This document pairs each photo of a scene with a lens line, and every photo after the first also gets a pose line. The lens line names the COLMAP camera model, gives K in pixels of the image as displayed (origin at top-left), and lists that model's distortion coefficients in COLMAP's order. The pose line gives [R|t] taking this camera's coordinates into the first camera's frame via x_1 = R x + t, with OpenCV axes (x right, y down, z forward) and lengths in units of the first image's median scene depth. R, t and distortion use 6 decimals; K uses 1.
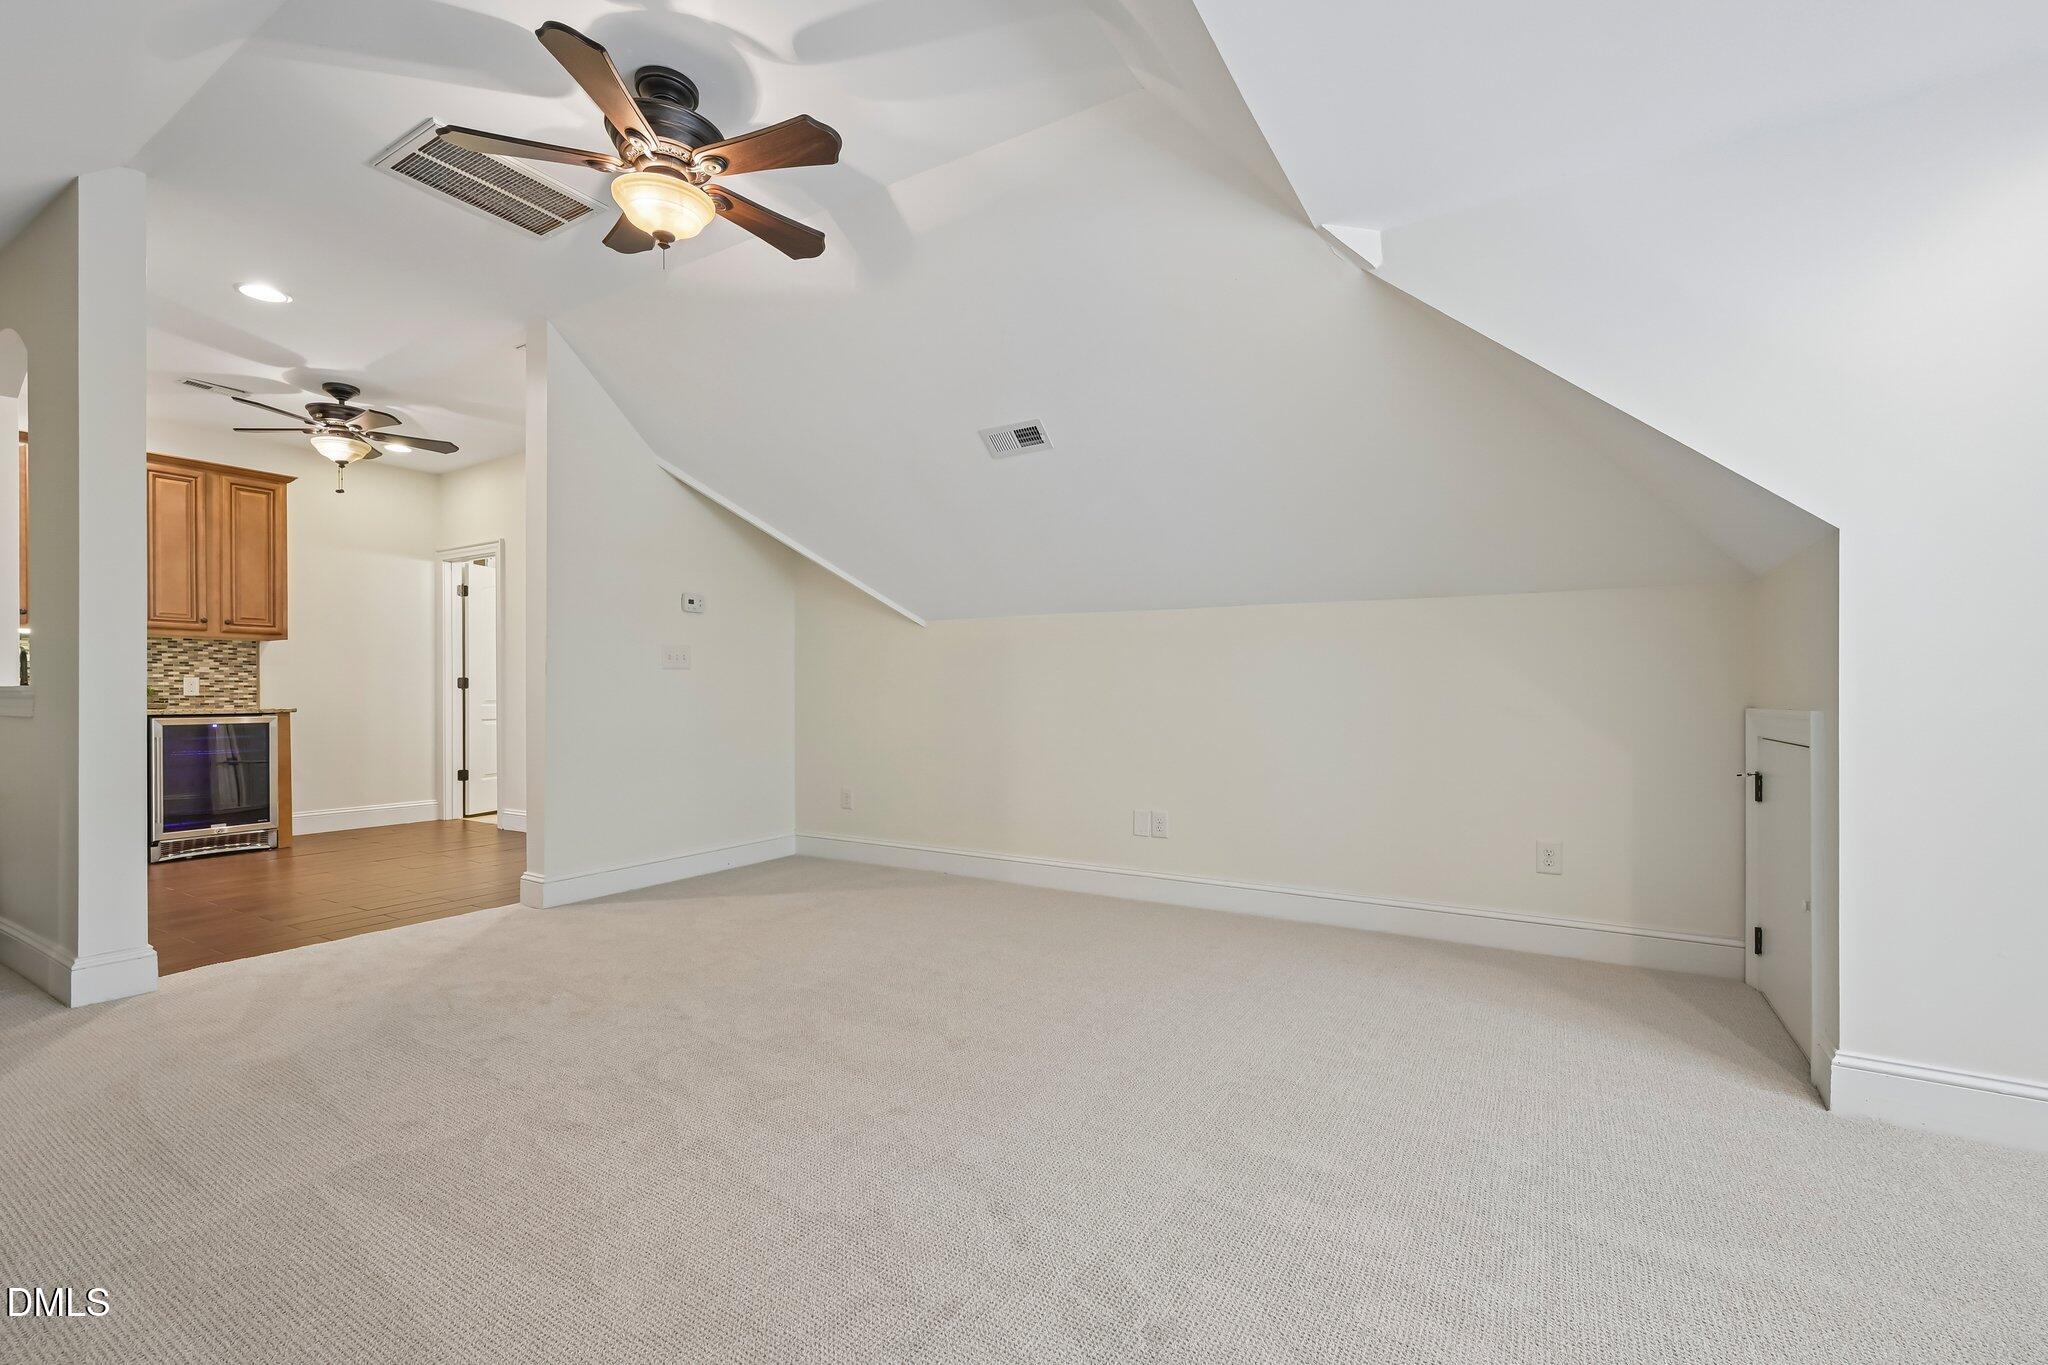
lens RADIAL K [[880.6, 0, 1023.0], [0, 880.6, 685.9], [0, 0, 1]] dist [-0.000369, -0.000047]
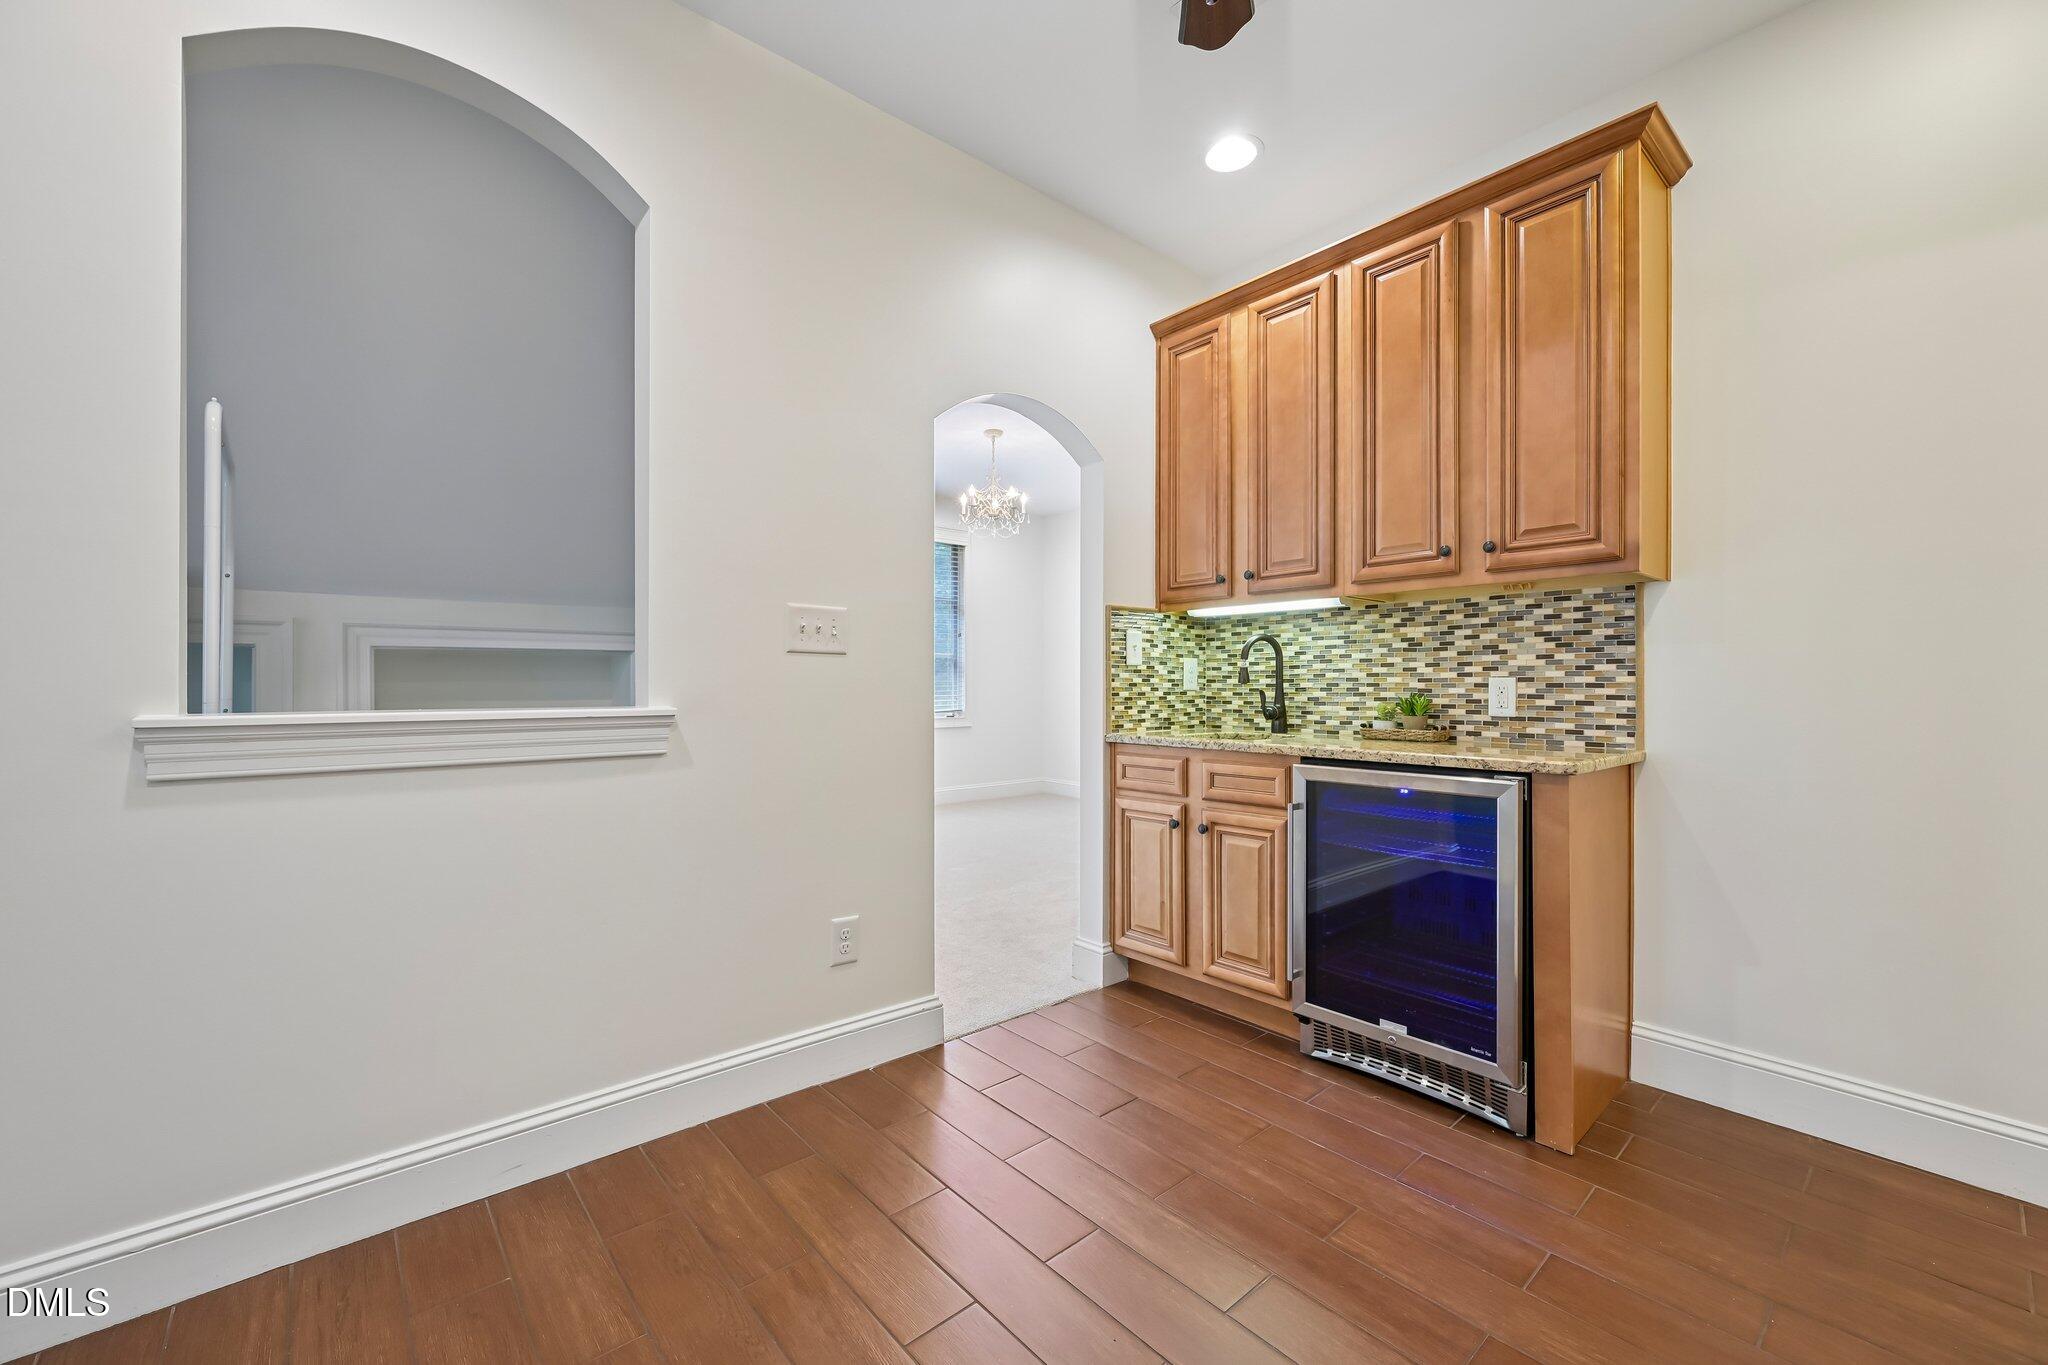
lens RADIAL K [[817.9, 0, 1013.8], [0, 817.9, 689.8], [0, 0, 1]] dist [0.000670, 0.000203]
pose [[-0.317322, 0.003595, -0.948311, -0.448366], [0.003938, 0.999989, 0.002474, -0.005275], [0.948310, -0.002950, -0.317333, 0.889993]]
